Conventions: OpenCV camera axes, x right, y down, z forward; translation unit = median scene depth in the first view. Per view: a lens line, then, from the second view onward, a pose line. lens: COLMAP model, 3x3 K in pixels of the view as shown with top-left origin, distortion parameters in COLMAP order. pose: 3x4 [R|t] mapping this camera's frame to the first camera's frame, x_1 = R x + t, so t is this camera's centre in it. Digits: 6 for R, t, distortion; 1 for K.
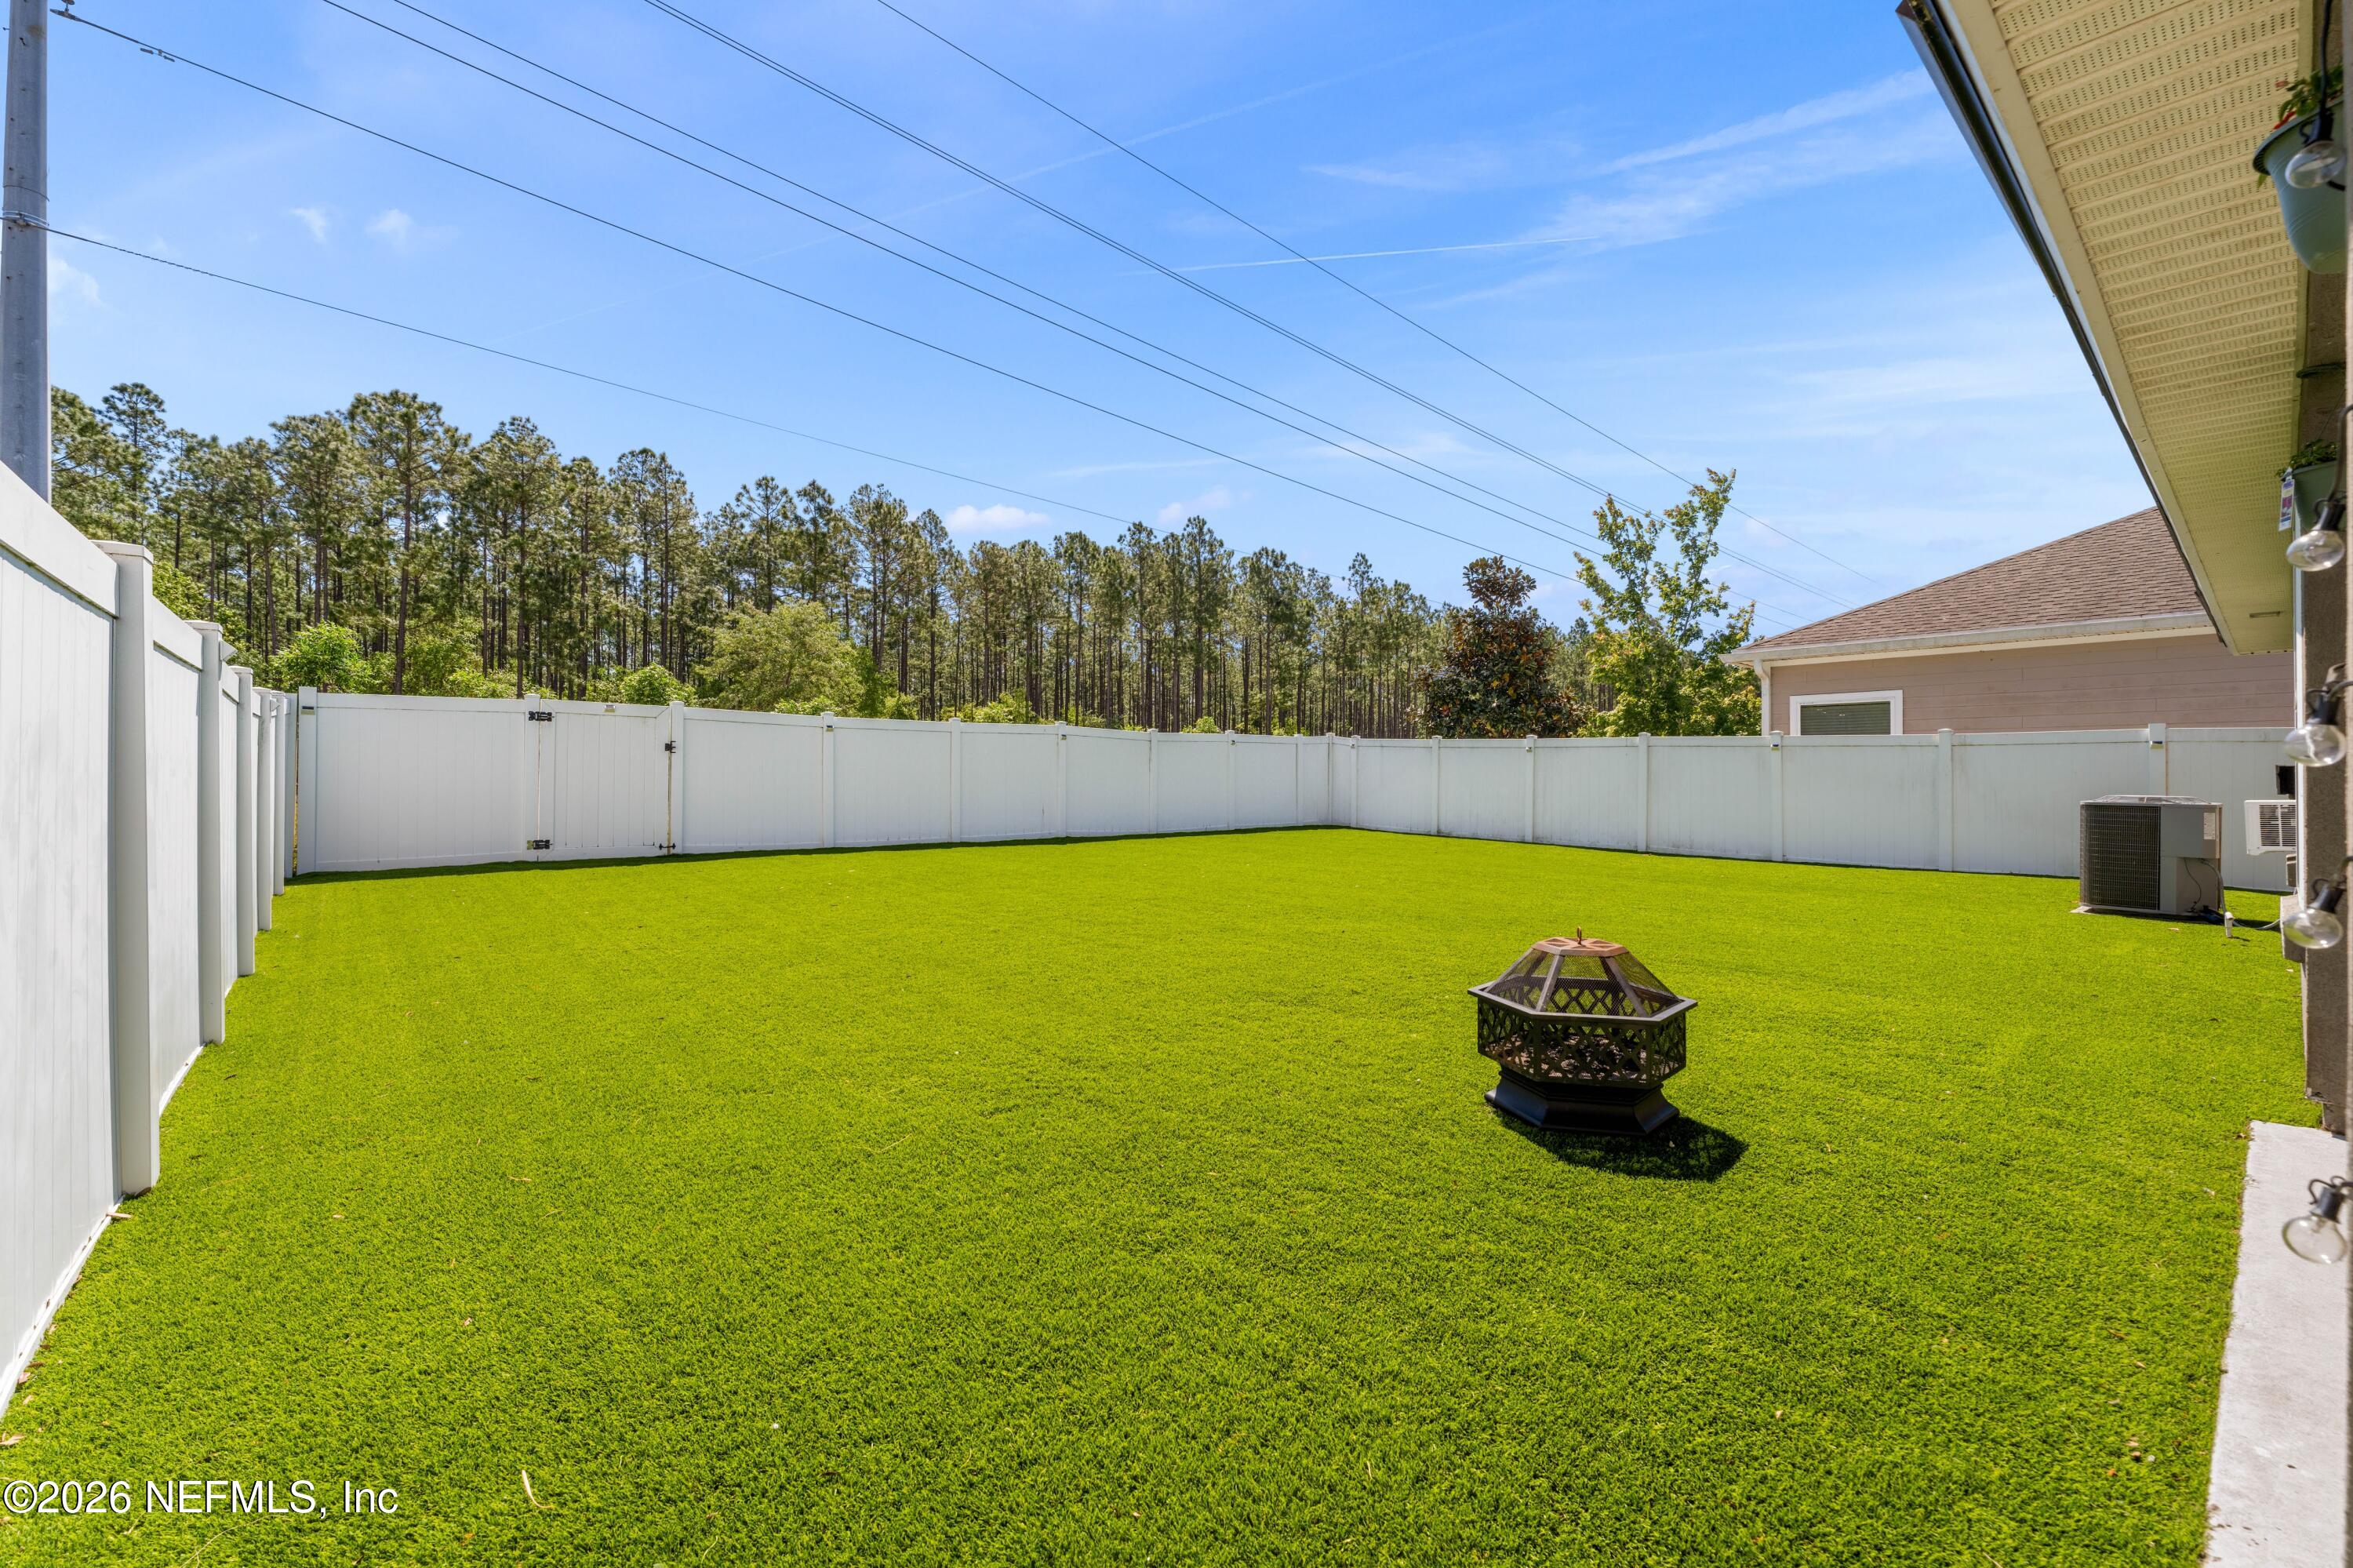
lens RADIAL K [[940.1, 0, 1176.5], [0, 940.1, 784.0], [0, 0, 1]] dist [0.000020, -0.009226]
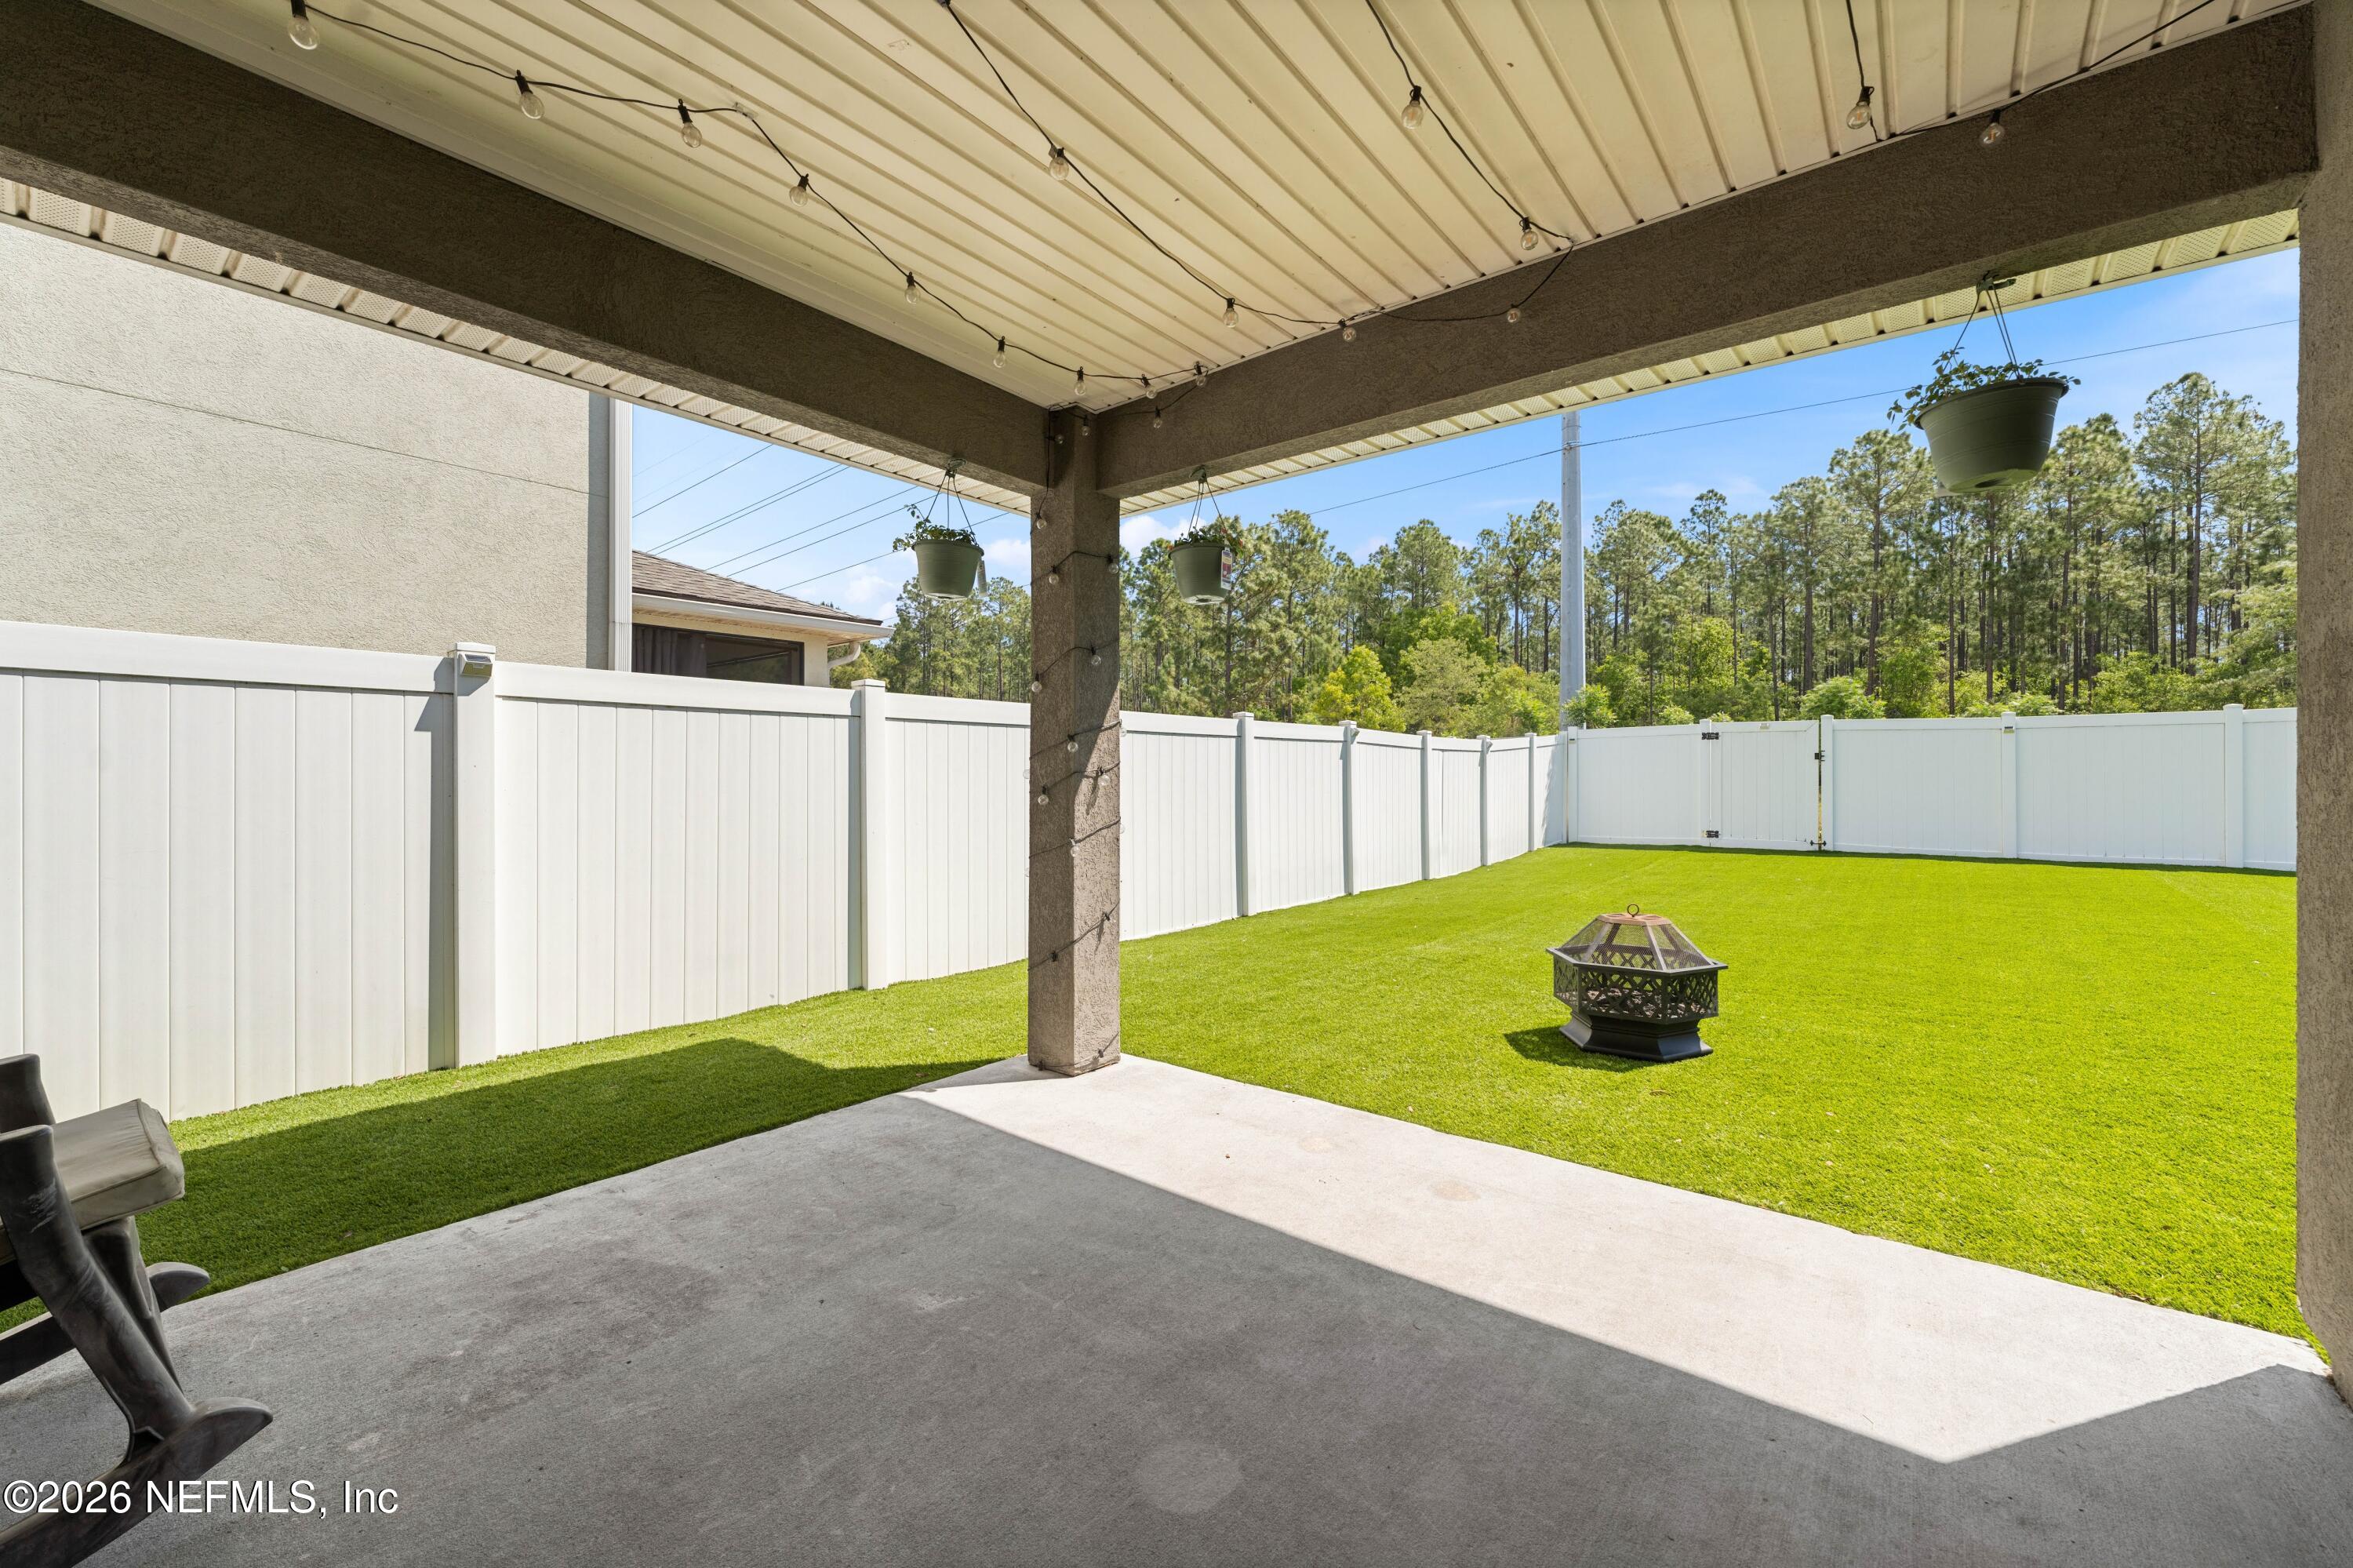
lens RADIAL K [[965.3, 0, 1176.5], [0, 965.3, 784.0], [0, 0, 1]] dist [0.000144, 0.000040]
pose [[0.149036, 0.001198, -0.988831, 0.500239], [-0.004399, 0.999990, 0.000549, -0.002418], [0.988822, 0.004269, 0.149040, 0.056112]]
